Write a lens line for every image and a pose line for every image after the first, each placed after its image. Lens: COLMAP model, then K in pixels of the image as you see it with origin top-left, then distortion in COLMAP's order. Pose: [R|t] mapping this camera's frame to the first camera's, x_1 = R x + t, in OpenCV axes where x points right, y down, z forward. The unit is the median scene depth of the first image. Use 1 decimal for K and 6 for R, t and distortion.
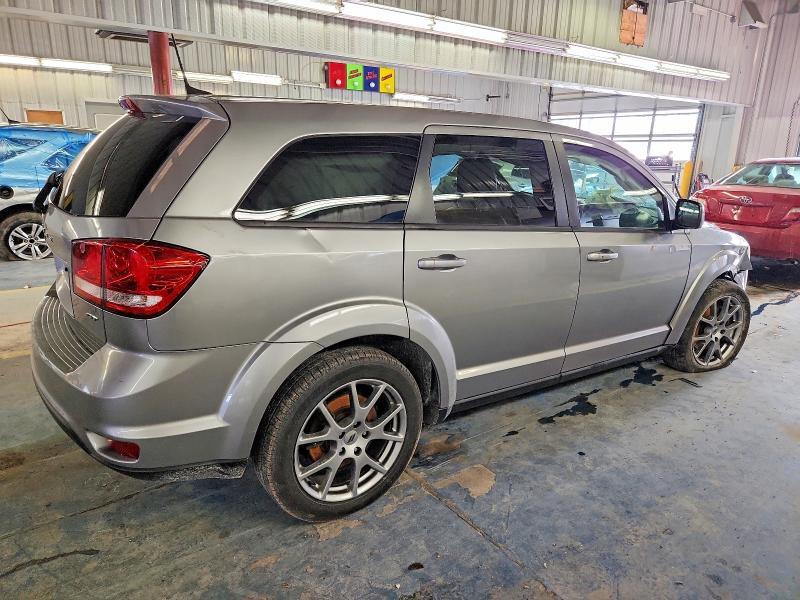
lens RADIAL K [[616.7, 0, 400.0], [0, 616.7, 300.0], [0, 0, 1]] dist [0.006831, -0.005943]
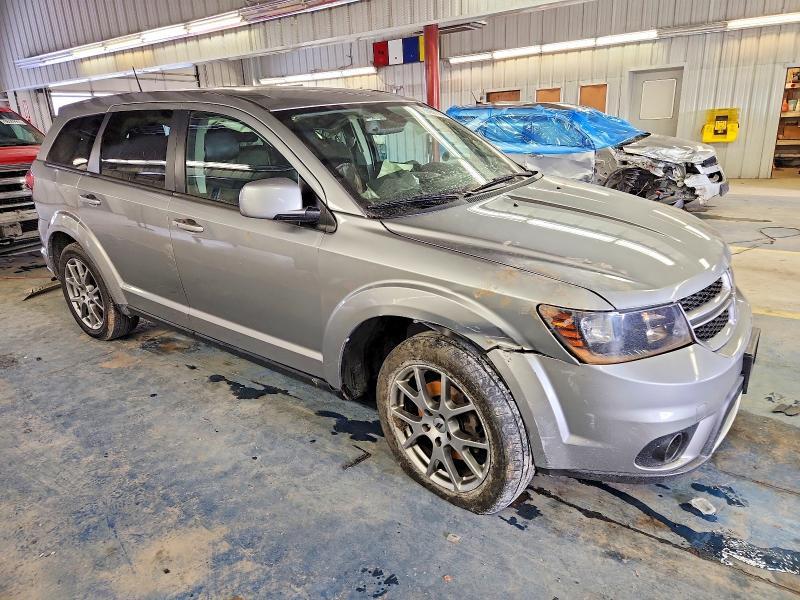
lens RADIAL K [[558.6, 0, 400.4], [0, 558.6, 310.6], [0, 0, 1]] dist [0.011100, 0.000343]
pose [[0.225968, 0.282187, -0.932368, 1.188725], [-0.178533, 0.952909, 0.245135, -0.220843], [0.957635, 0.111066, 0.265706, 1.011106]]
